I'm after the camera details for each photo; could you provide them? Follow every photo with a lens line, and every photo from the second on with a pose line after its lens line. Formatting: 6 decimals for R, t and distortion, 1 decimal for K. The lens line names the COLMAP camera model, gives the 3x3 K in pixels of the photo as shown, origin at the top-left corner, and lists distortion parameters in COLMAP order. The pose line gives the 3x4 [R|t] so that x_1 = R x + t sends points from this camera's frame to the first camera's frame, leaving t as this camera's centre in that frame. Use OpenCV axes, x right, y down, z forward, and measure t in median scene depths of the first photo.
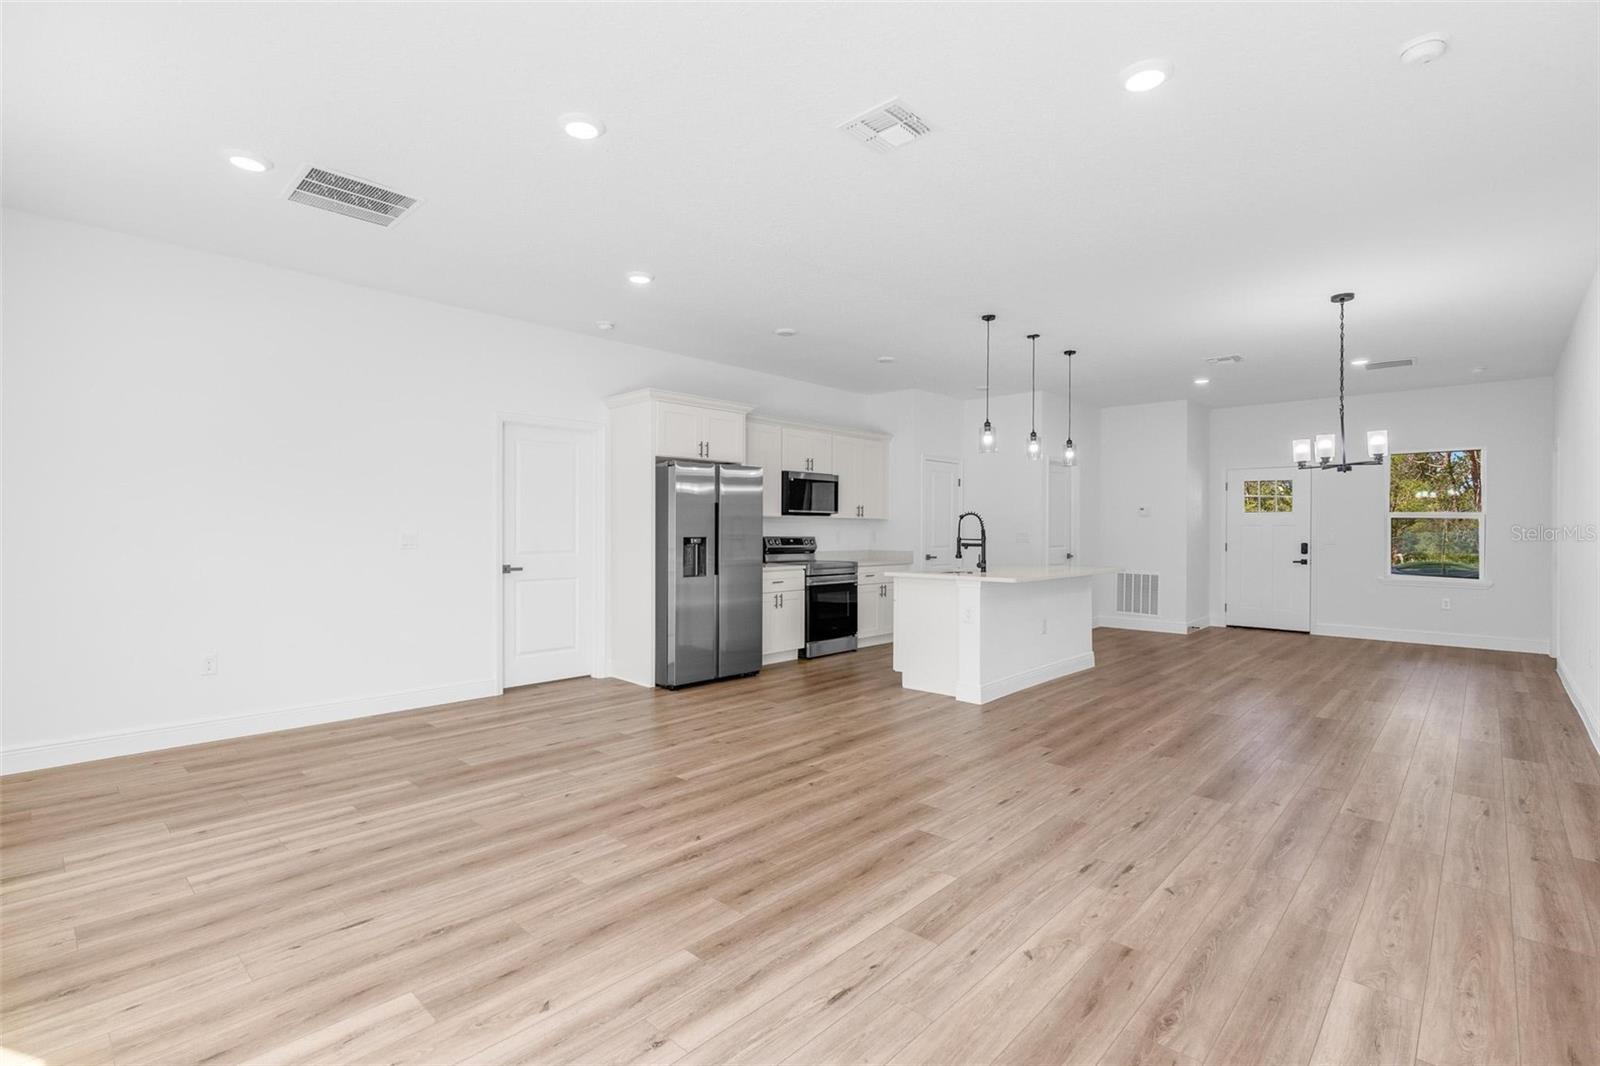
lens RADIAL K [[731.9, 0, 797.1], [0, 731.9, 533.0], [0, 0, 1]] dist [-0.008231, 0.003625]
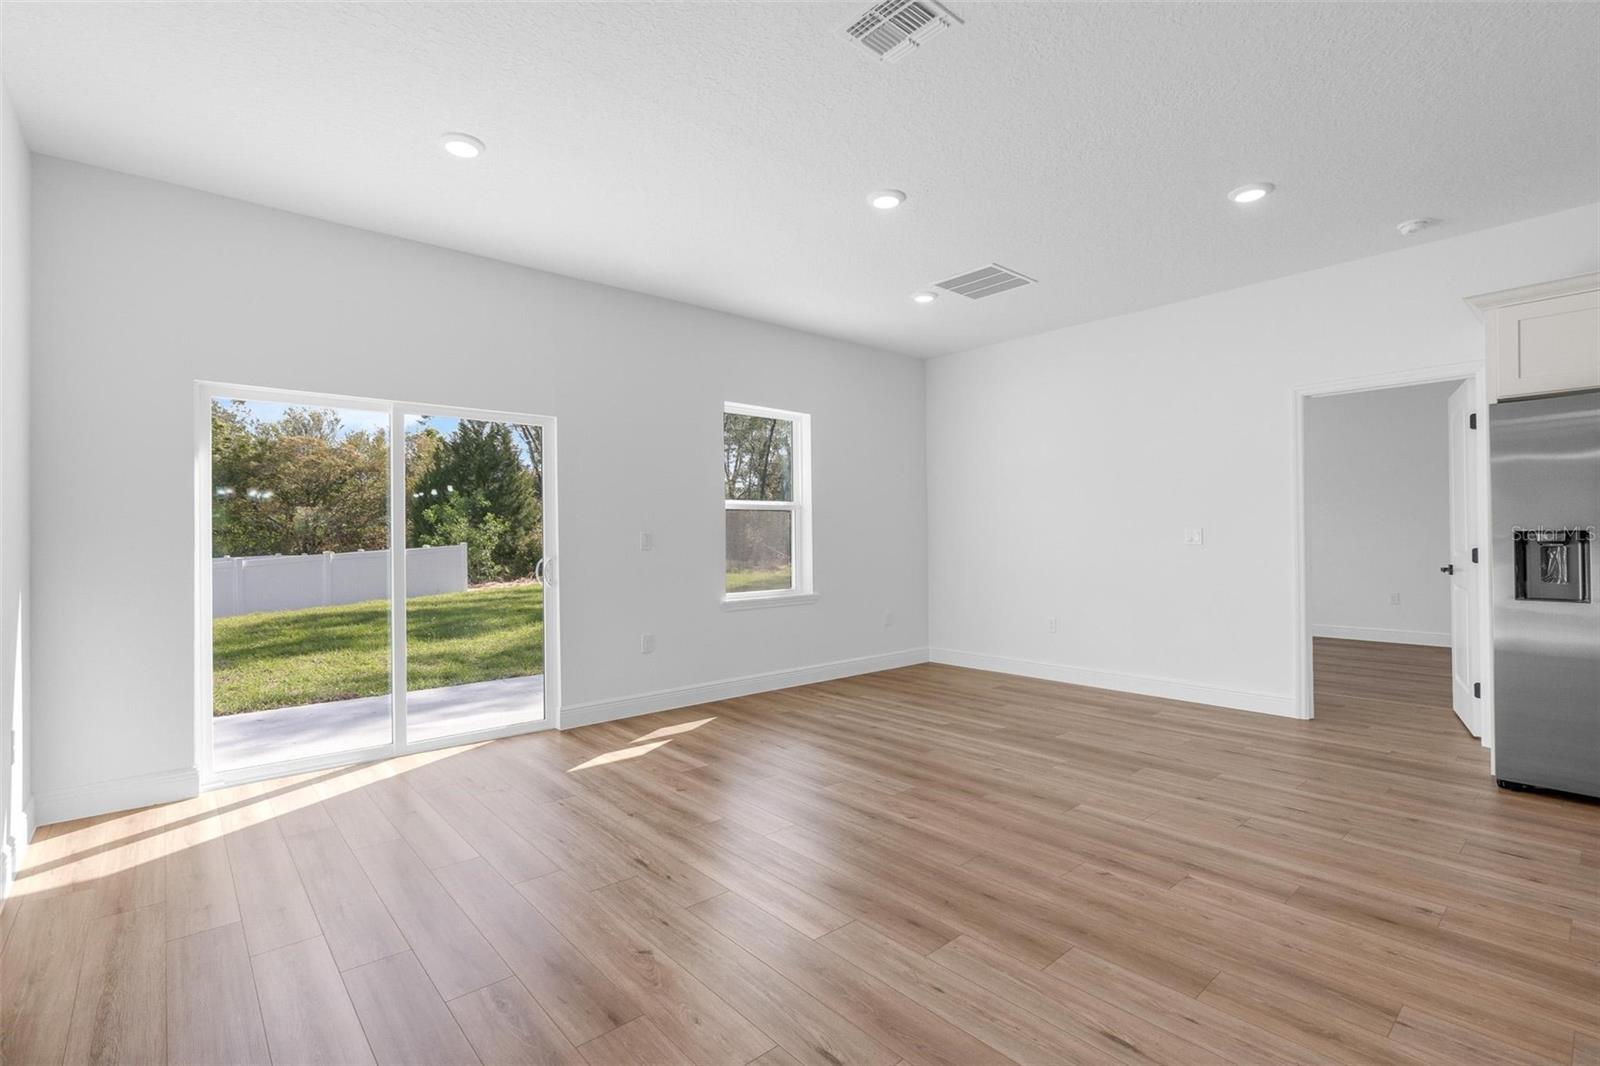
lens RADIAL K [[731.9, 0, 794.9], [0, 731.9, 527.1], [0, 0, 1]] dist [-0.008231, 0.003625]
pose [[-0.096948, -0.016242, -0.995157, 0.398413], [0.004915, 0.999847, -0.016797, 0.008112], [0.995277, -0.006520, -0.096854, 0.402051]]
